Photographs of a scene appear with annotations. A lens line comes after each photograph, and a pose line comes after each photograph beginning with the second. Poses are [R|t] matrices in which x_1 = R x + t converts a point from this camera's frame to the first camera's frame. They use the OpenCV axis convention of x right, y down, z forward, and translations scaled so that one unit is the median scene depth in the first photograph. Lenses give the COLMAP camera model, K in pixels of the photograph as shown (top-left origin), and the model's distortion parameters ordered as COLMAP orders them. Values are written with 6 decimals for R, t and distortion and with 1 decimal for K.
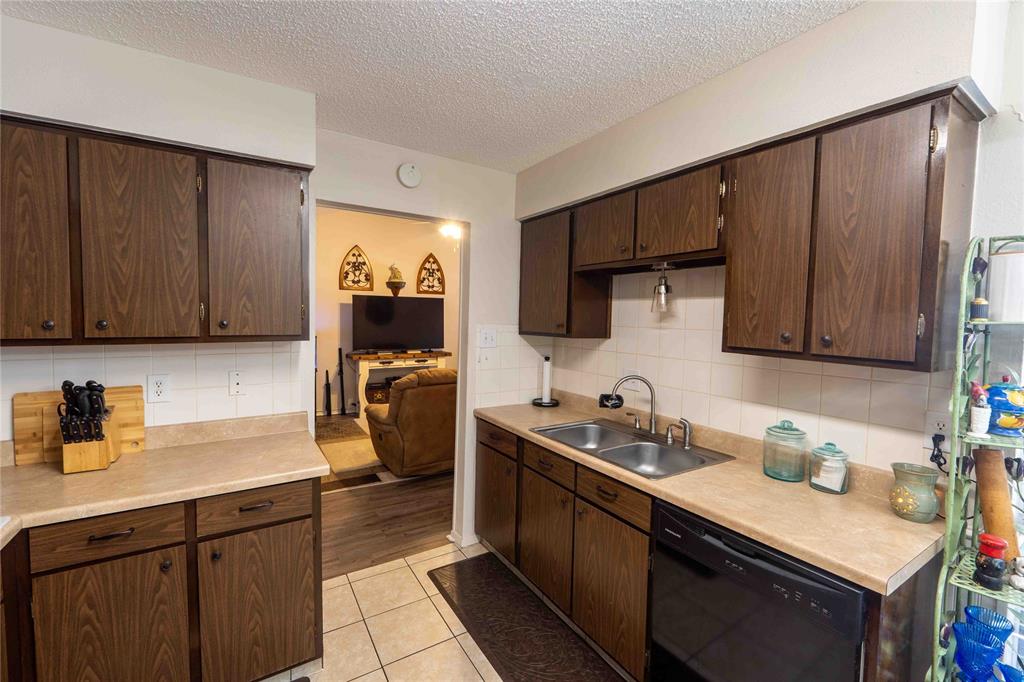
lens RADIAL K [[427.6, 0, 511.9], [0, 427.6, 338.0], [0, 0, 1]] dist [-0.002447, -0.000404]
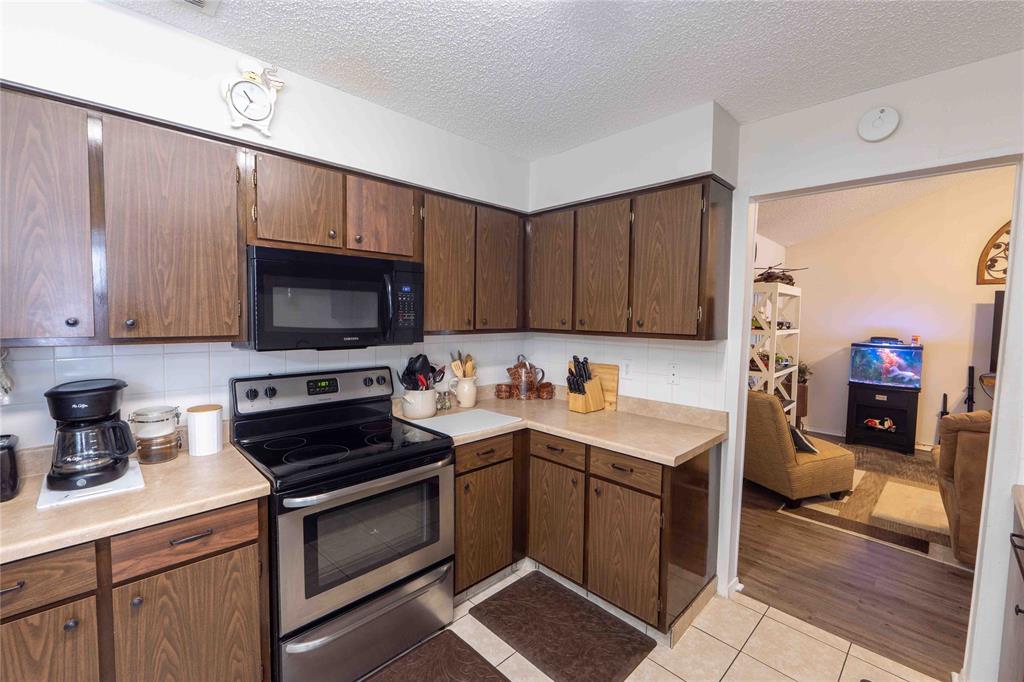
lens RADIAL K [[427.6, 0, 511.9], [0, 427.6, 338.0], [0, 0, 1]] dist [-0.002447, -0.000404]
pose [[0.211233, 0.045126, -0.976394, 0.391327], [-0.058464, 0.997728, 0.033464, -0.007552], [0.975686, 0.050015, 0.213391, 0.286169]]
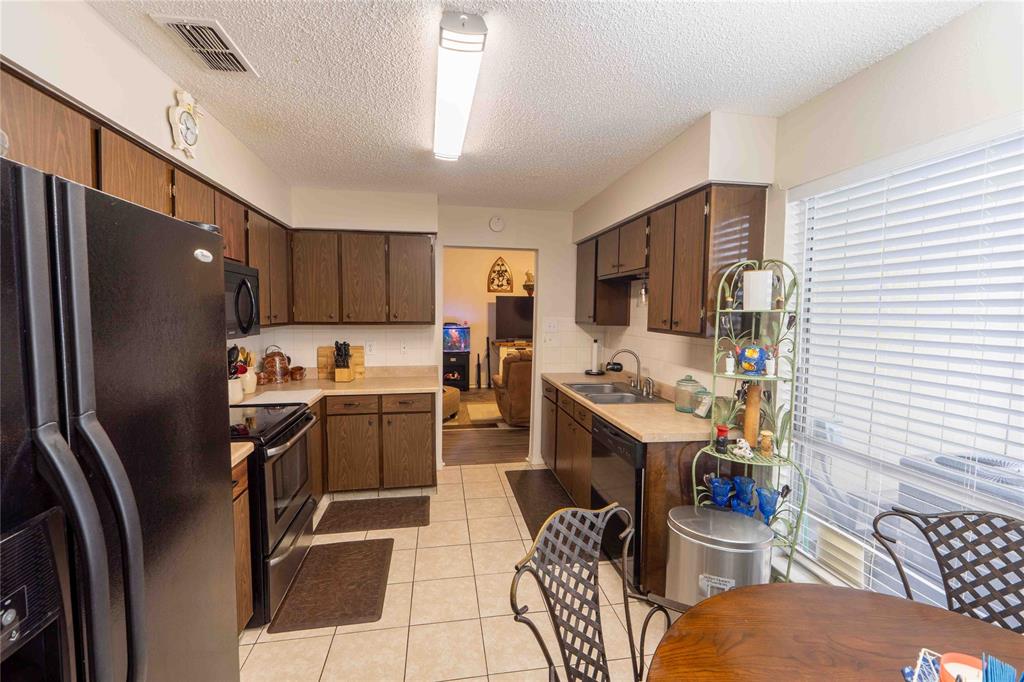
lens RADIAL K [[427.6, 0, 511.9], [0, 427.6, 338.0], [0, 0, 1]] dist [-0.002447, -0.000404]
pose [[0.924563, 0.014567, -0.380752, 0.487763], [-0.011430, 0.999880, 0.010500, 0.035971], [0.380859, -0.005356, 0.924618, -0.534035]]
